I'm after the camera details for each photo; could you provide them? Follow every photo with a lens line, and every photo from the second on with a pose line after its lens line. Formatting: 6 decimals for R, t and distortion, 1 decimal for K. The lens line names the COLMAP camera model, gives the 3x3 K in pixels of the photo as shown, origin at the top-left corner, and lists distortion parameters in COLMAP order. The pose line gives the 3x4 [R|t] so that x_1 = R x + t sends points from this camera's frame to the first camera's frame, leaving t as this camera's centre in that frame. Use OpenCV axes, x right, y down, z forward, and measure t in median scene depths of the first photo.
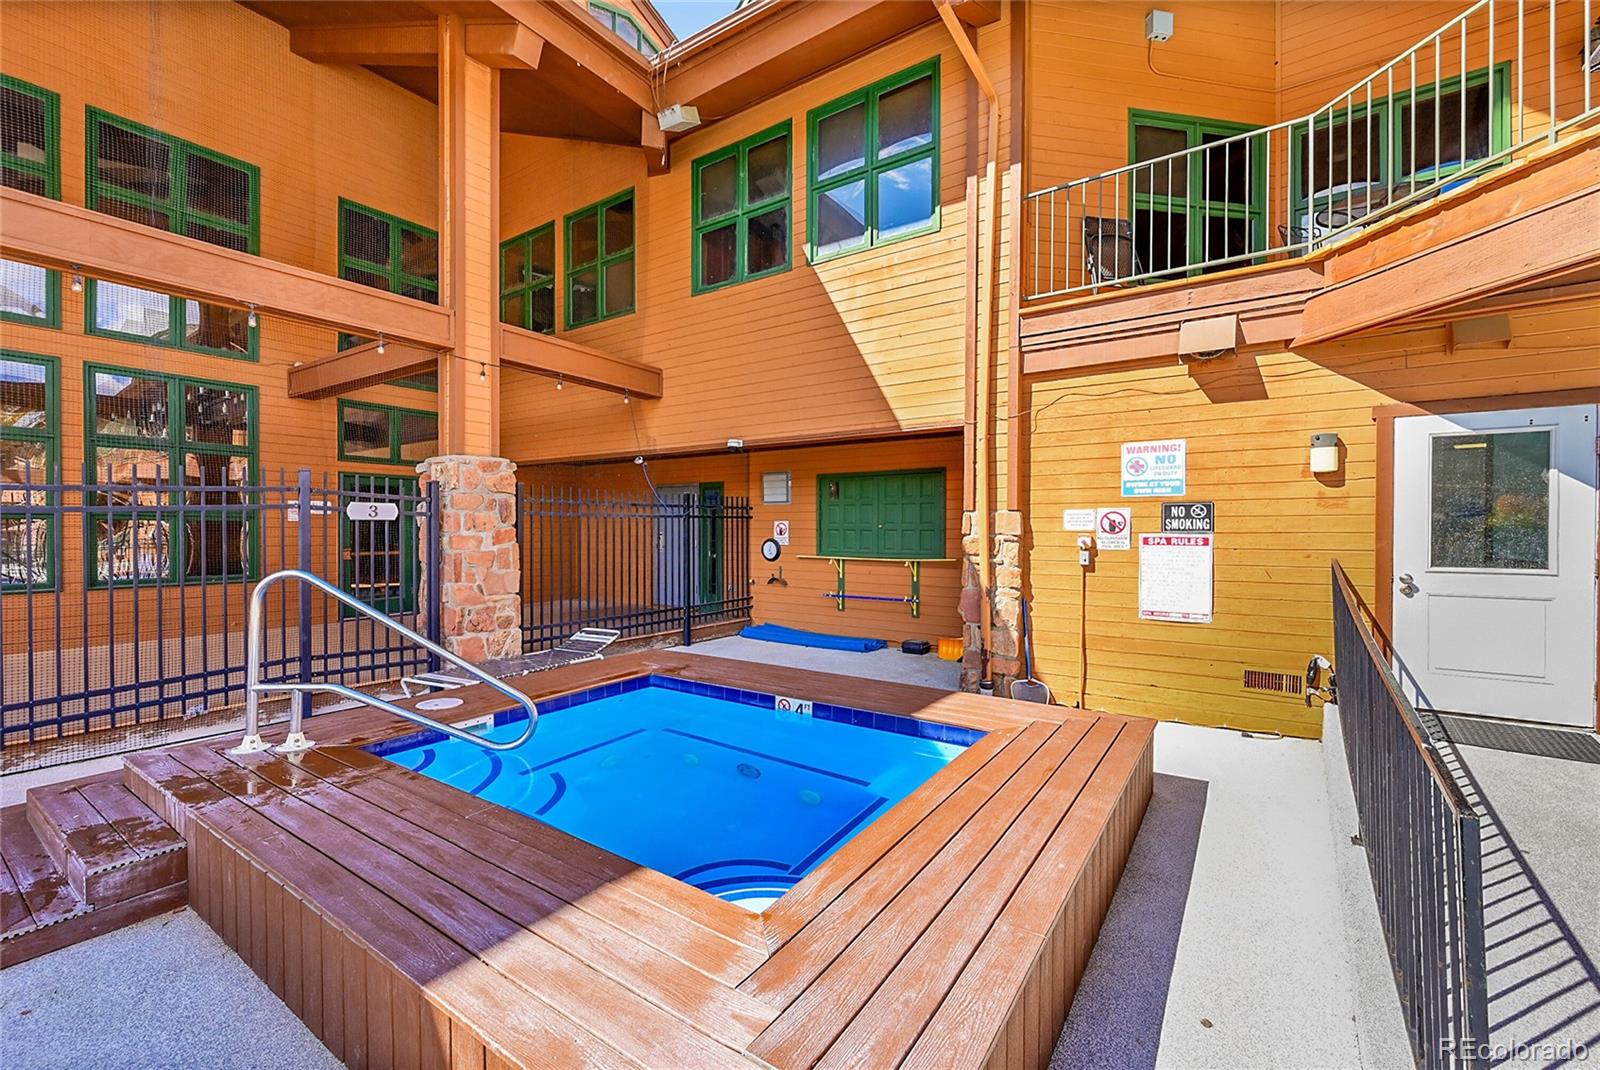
lens RADIAL K [[643.4, 0, 828.8], [0, 643.4, 531.4], [0, 0, 1]] dist [0.005508, -0.000329]
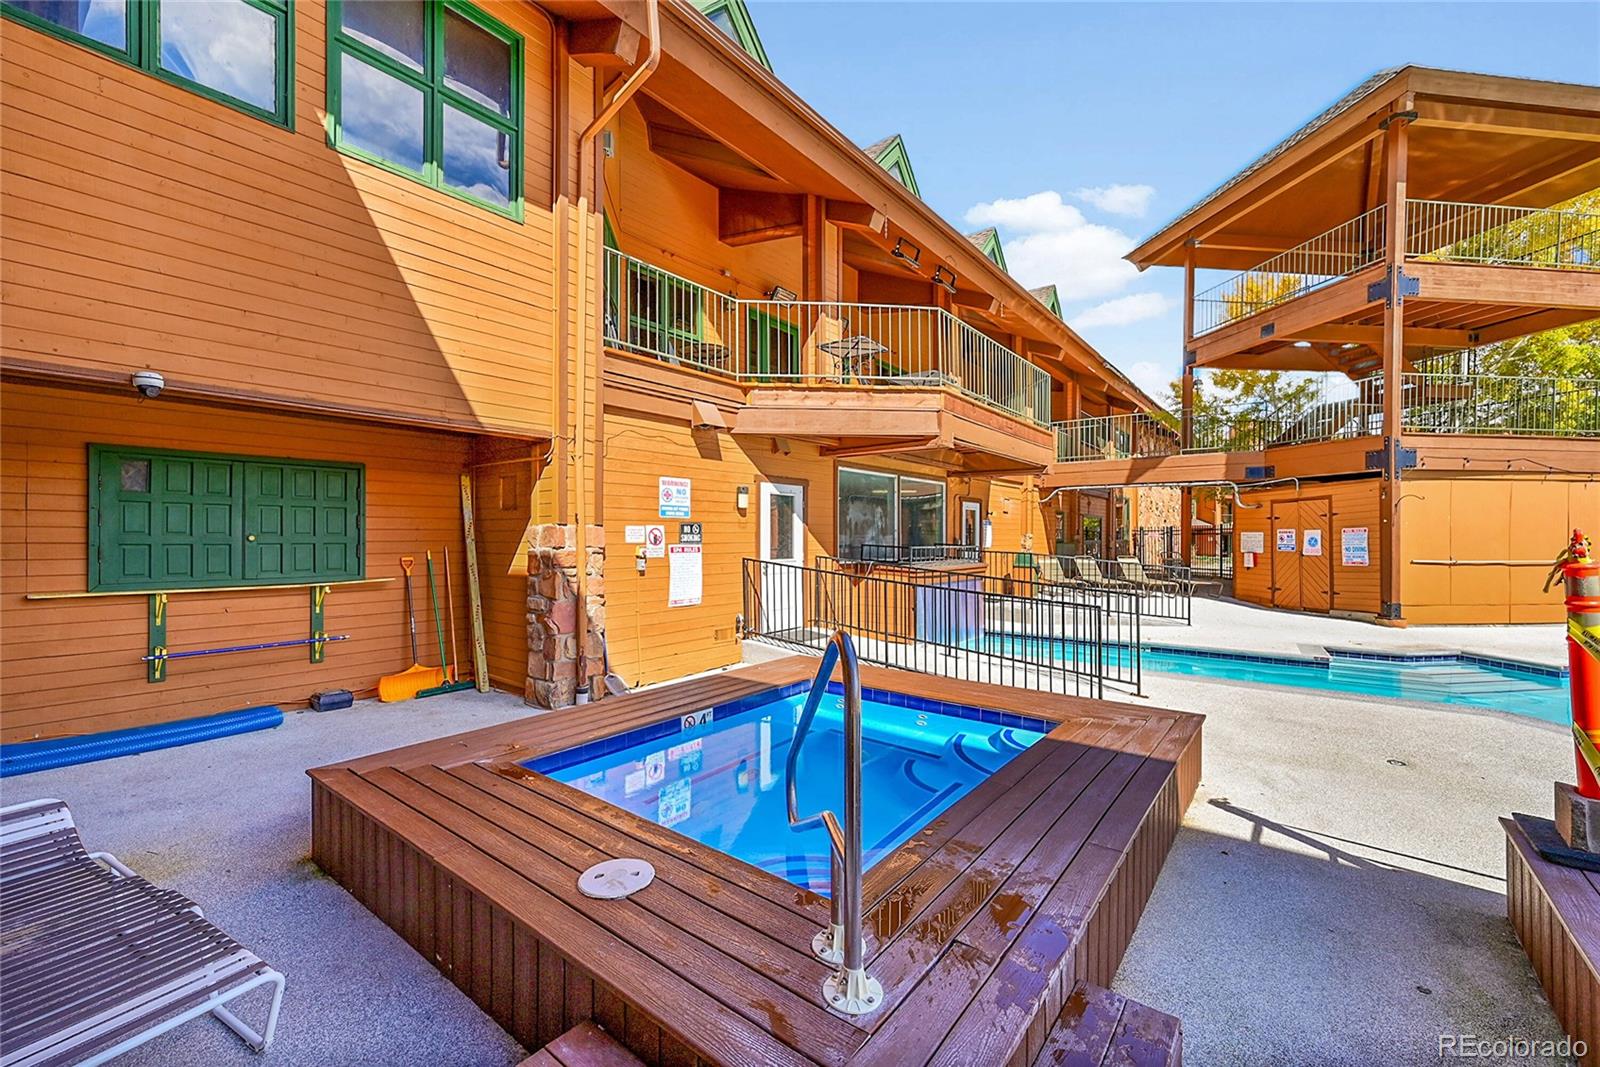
lens RADIAL K [[643.4, 0, 794.9], [0, 643.4, 535.1], [0, 0, 1]] dist [0.005508, -0.000329]
pose [[0.101552, 0.001372, 0.994829, -0.802181], [0.003210, 0.999993, -0.001706, -0.012863], [-0.994825, 0.003366, 0.101546, 0.568056]]
